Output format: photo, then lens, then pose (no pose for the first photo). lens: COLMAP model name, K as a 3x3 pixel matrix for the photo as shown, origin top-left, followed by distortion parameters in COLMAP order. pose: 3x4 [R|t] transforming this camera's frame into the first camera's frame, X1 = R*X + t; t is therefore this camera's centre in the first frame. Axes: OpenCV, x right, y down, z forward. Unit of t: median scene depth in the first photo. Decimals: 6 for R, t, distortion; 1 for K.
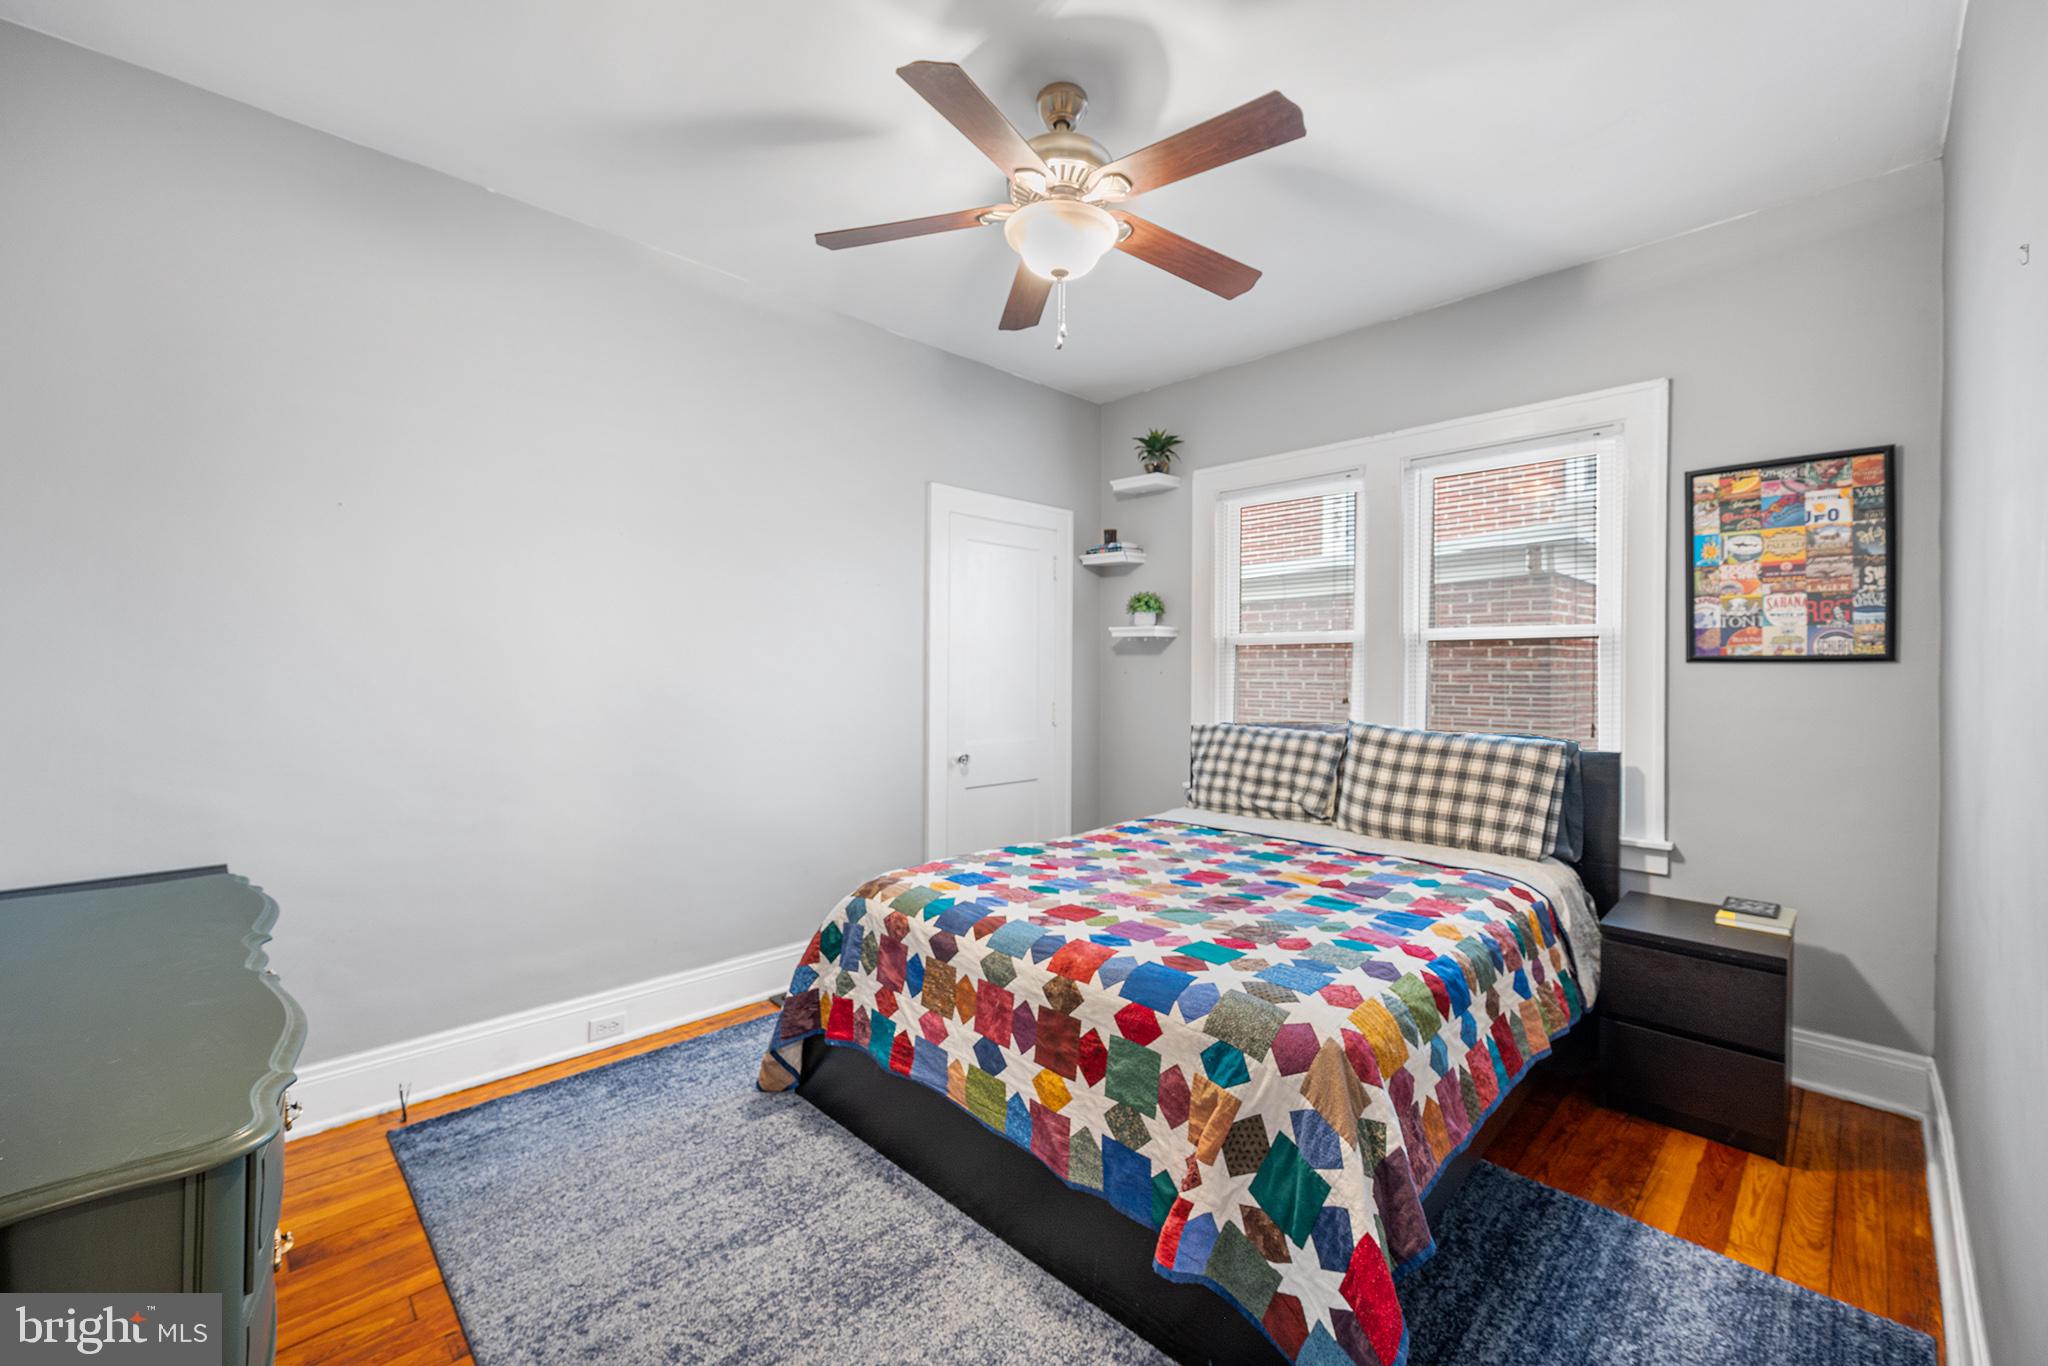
lens RADIAL K [[811.5, 0, 1018.5], [0, 811.5, 672.1], [0, 0, 1]] dist [0.000838, -0.000068]
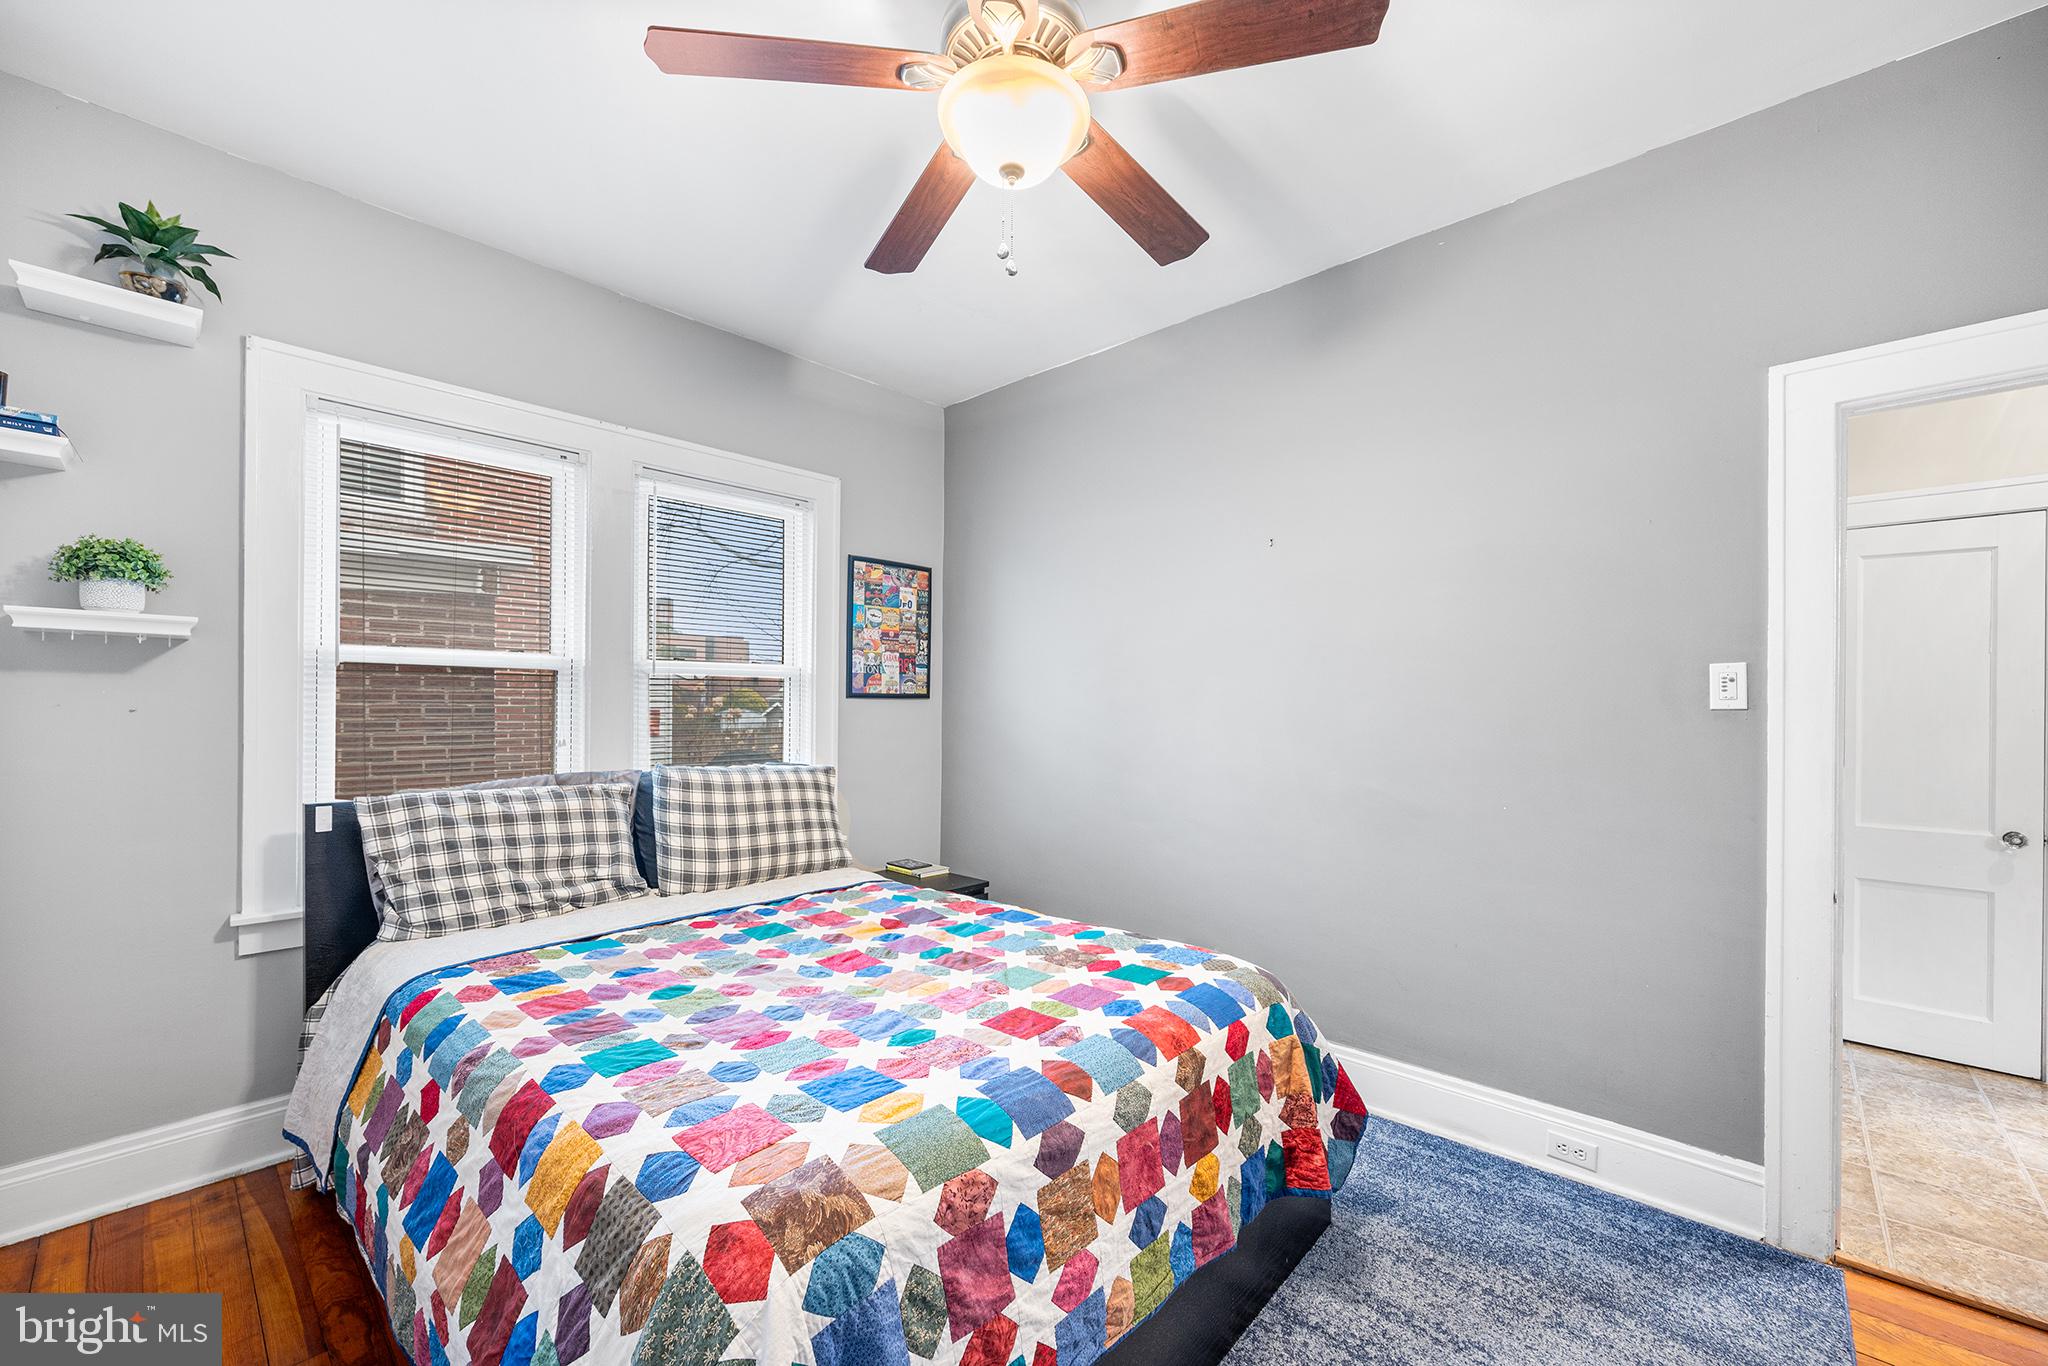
lens RADIAL K [[824.7, 0, 1013.3], [0, 824.7, 705.6], [0, 0, 1]] dist [-0.000351, -0.000239]
pose [[-0.045830, -0.005386, 0.998935, -0.566116], [0.000438, 0.999985, 0.005412, -0.006779], [-0.998949, 0.000685, -0.045827, 0.829172]]
